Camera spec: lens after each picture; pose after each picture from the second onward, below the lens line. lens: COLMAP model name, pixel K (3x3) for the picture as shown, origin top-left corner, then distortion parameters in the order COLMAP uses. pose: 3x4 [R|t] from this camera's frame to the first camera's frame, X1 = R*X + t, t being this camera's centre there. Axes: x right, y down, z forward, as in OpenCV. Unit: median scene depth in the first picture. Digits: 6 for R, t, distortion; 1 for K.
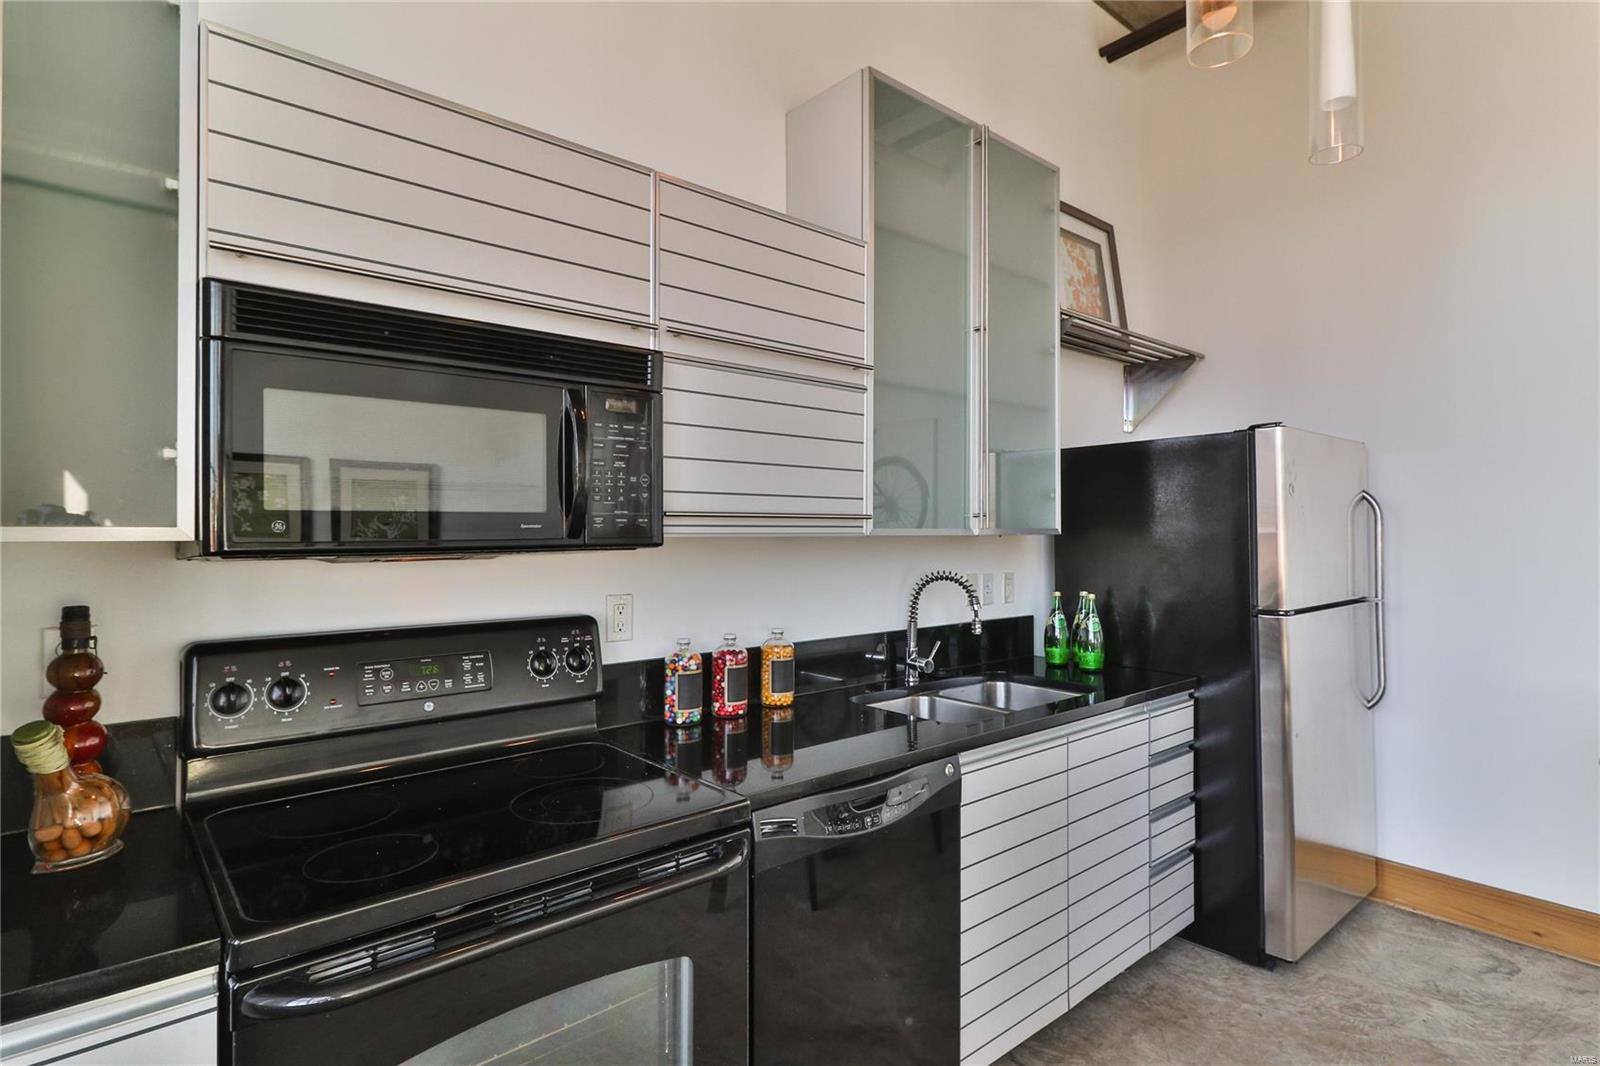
lens RADIAL K [[814.3, 0, 799.5], [0, 814.3, 528.3], [0, 0, 1]] dist [-0.000347, 0.000665]
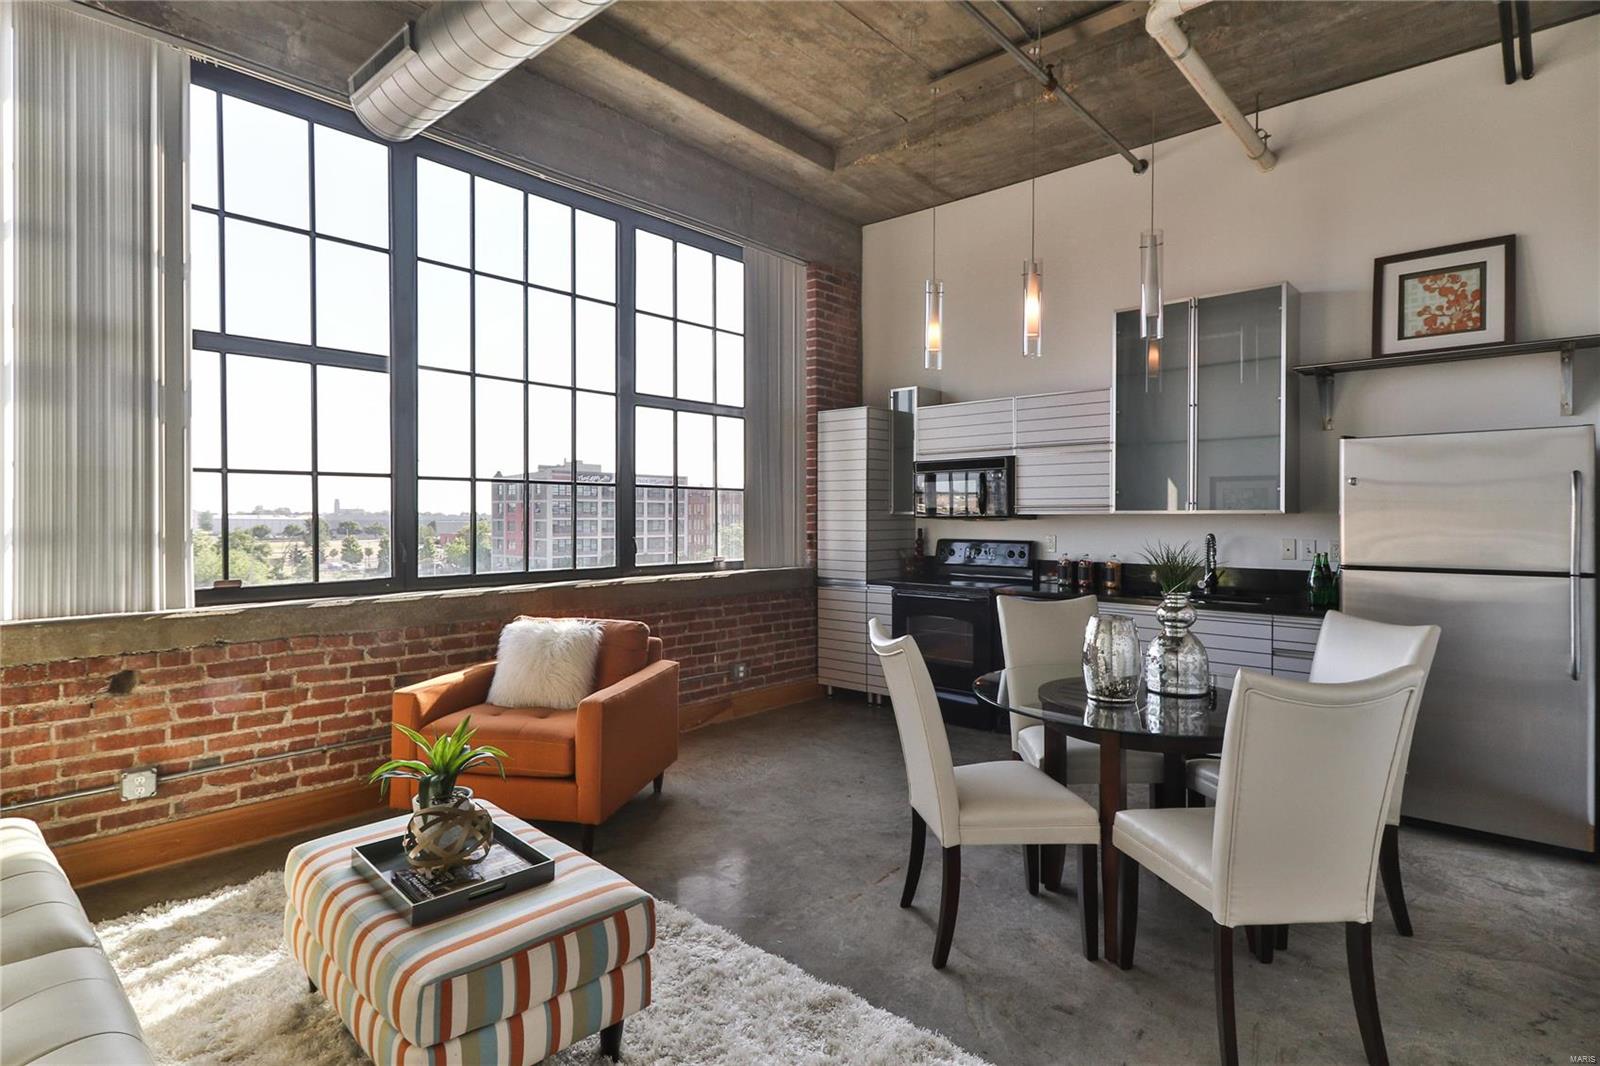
lens RADIAL K [[814.3, 0, 799.8], [0, 814.3, 522.8], [0, 0, 1]] dist [-0.000347, 0.000665]
pose [[0.128312, 0.011816, -0.991663, 2.202644], [0.009175, 0.999872, 0.013101, -0.004983], [0.991691, -0.010780, 0.128187, -0.176312]]
